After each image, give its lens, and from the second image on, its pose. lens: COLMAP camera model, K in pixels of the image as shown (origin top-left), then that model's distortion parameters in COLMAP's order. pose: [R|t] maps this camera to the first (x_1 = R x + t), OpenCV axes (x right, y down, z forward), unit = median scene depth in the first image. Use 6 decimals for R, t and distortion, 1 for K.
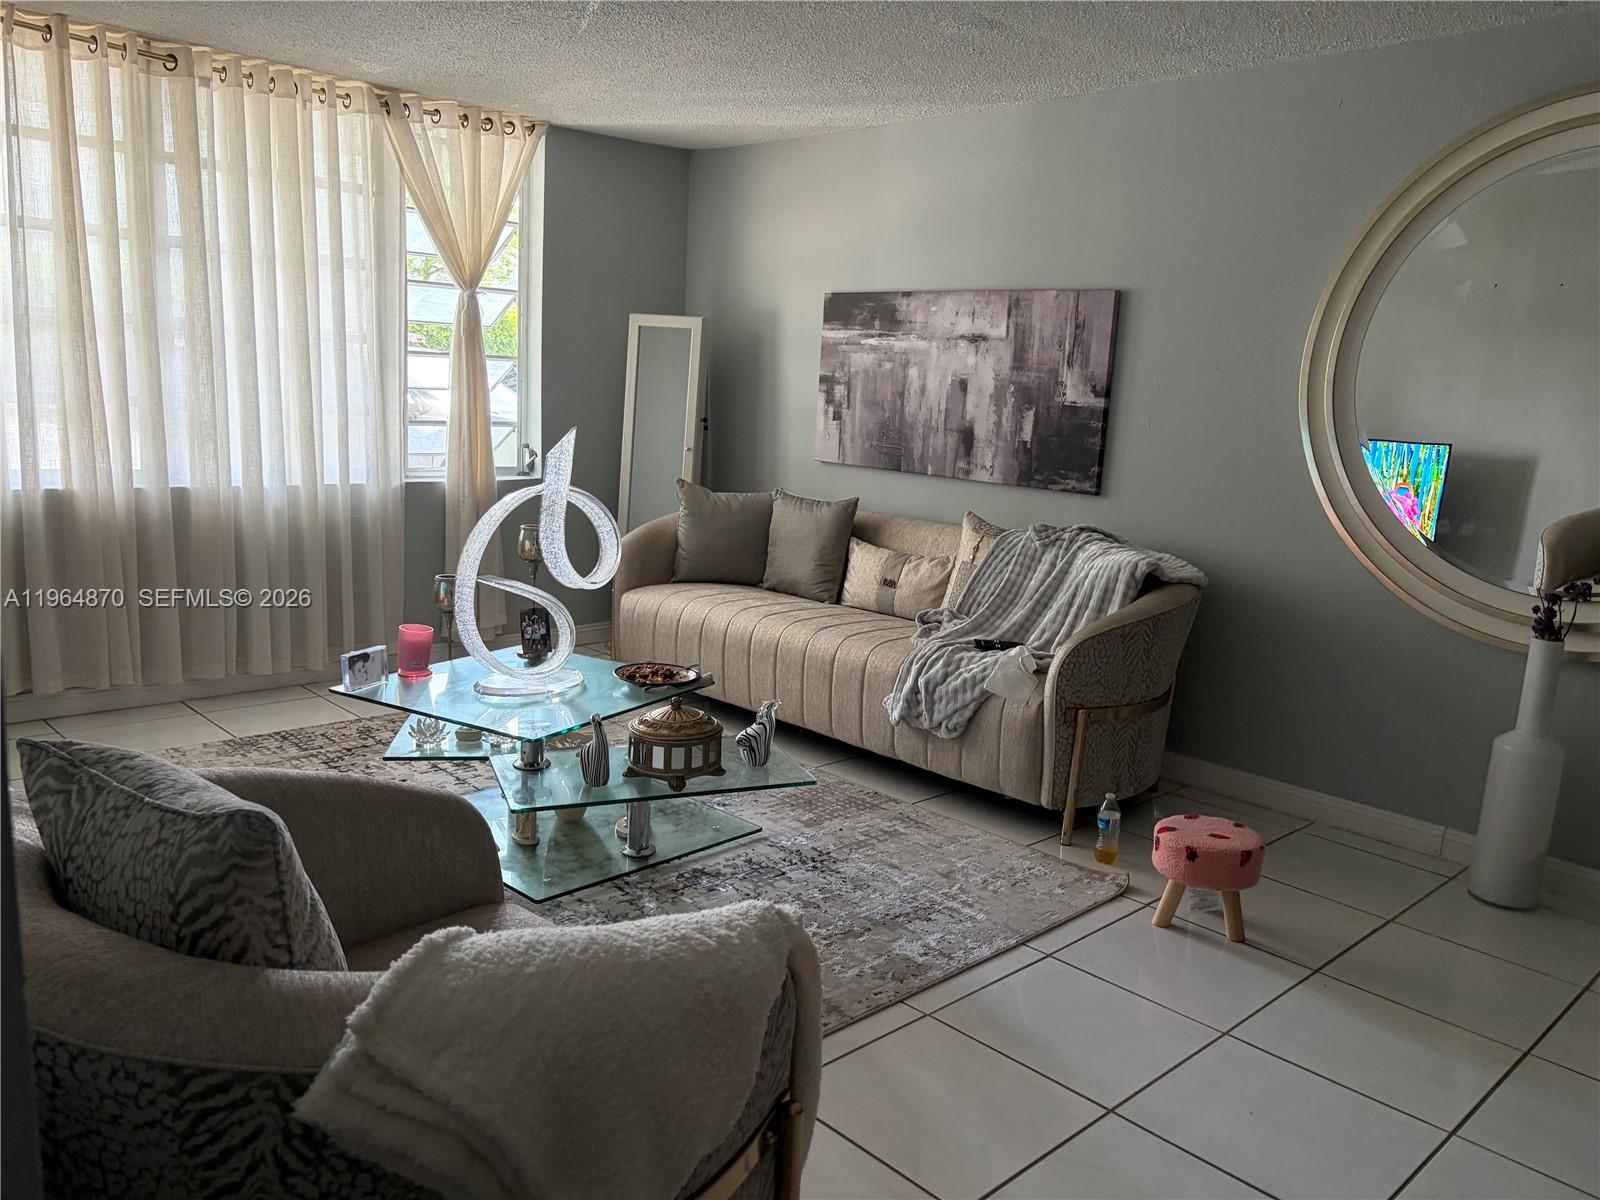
lens RADIAL K [[1213.9, 0, 802.6], [0, 1213.9, 611.7], [0, 0, 1]] dist [0.051906, -0.050278]
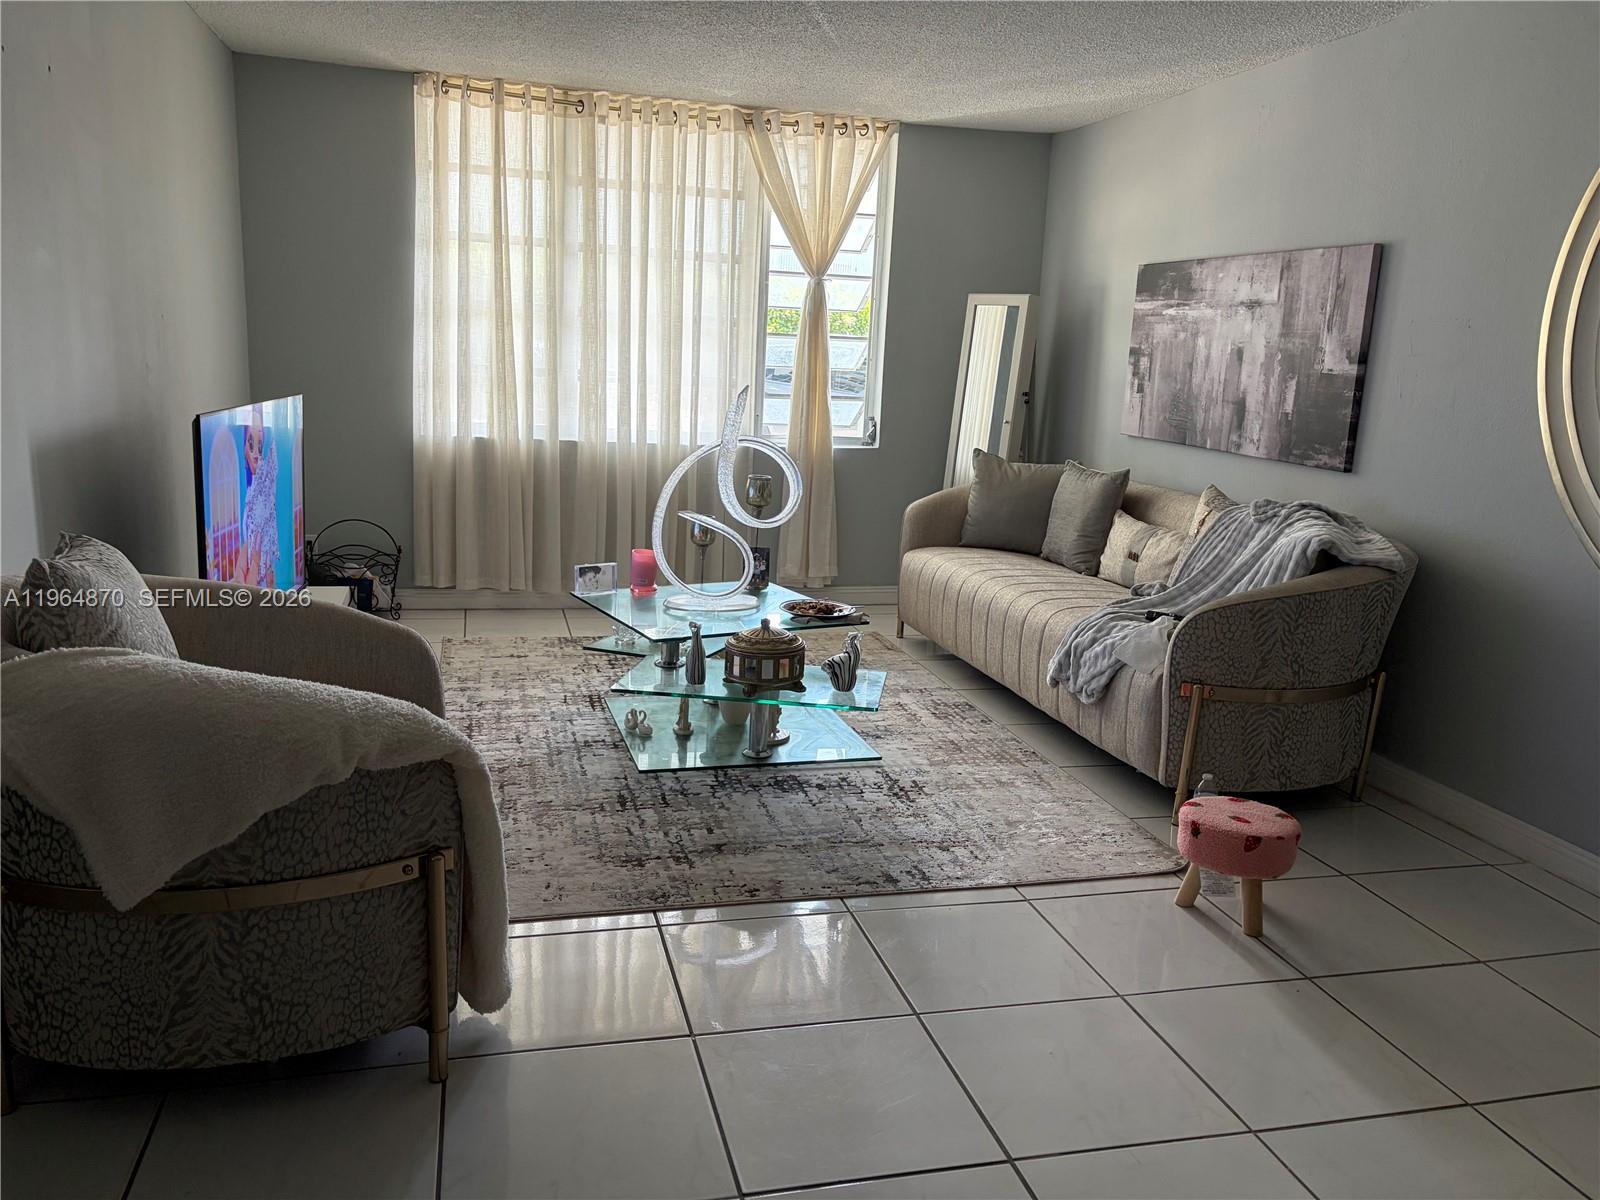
lens RADIAL K [[1213.9, 0, 772.6], [0, 1213.9, 593.9], [0, 0, 1]] dist [0.051906, -0.050278]
pose [[0.870512, 0.088417, -0.484141, 0.315254], [-0.094144, 0.995480, 0.012523, 0.022976], [0.483059, 0.034677, 0.874901, 0.001177]]
